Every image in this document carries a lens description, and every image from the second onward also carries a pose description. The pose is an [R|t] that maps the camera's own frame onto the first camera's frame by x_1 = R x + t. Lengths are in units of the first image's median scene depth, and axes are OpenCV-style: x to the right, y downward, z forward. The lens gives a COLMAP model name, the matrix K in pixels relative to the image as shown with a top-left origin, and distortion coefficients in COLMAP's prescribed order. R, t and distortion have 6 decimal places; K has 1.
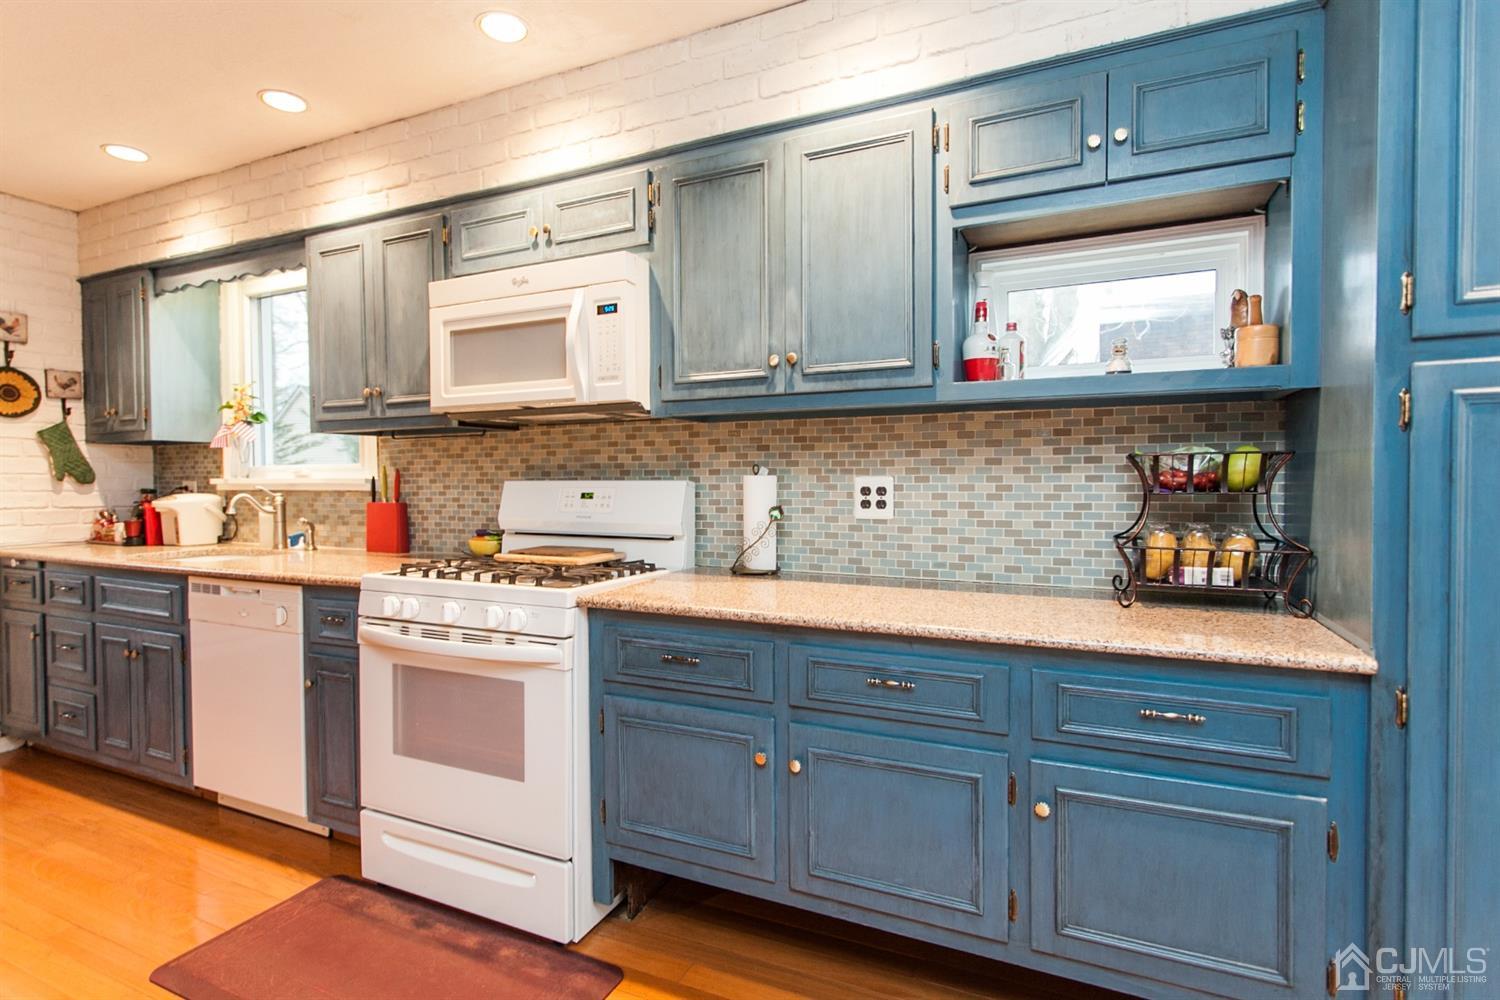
lens RADIAL K [[715.6, 0, 718.6], [0, 715.6, 494.9], [0, 0, 1]] dist [-0.001566, -0.000031]
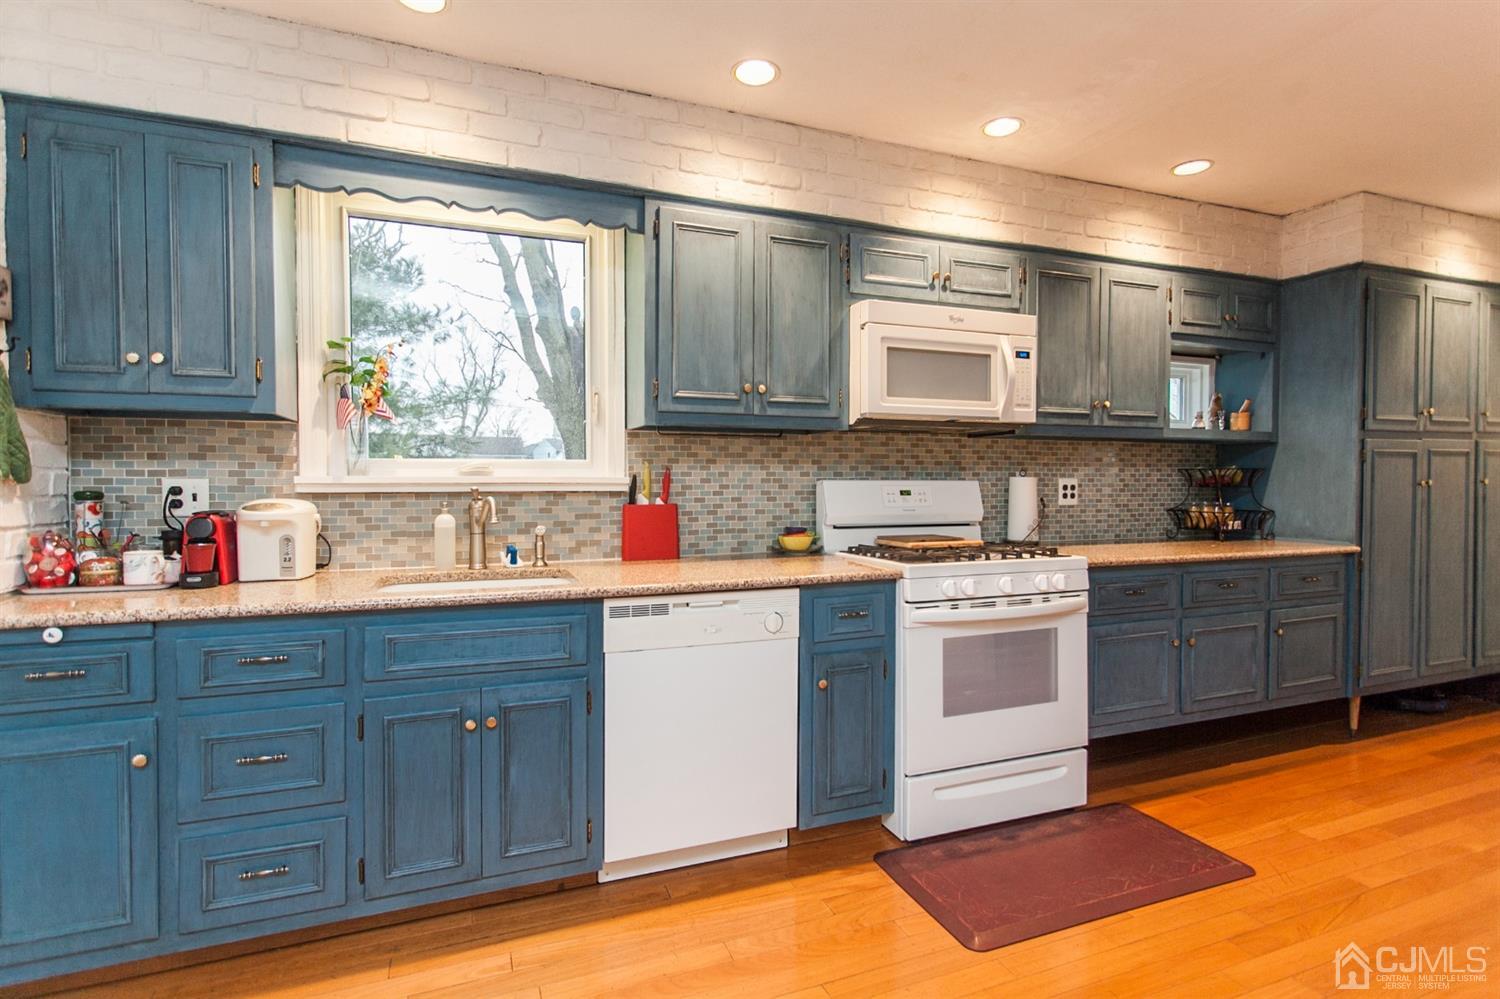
lens RADIAL K [[715.6, 0, 718.6], [0, 715.6, 494.4], [0, 0, 1]] dist [-0.001566, -0.000031]
pose [[0.706980, -0.009797, 0.707166, -1.310546], [0.013164, 0.999913, 0.000693, -0.001333], [-0.707111, 0.008819, 0.707047, 0.380350]]
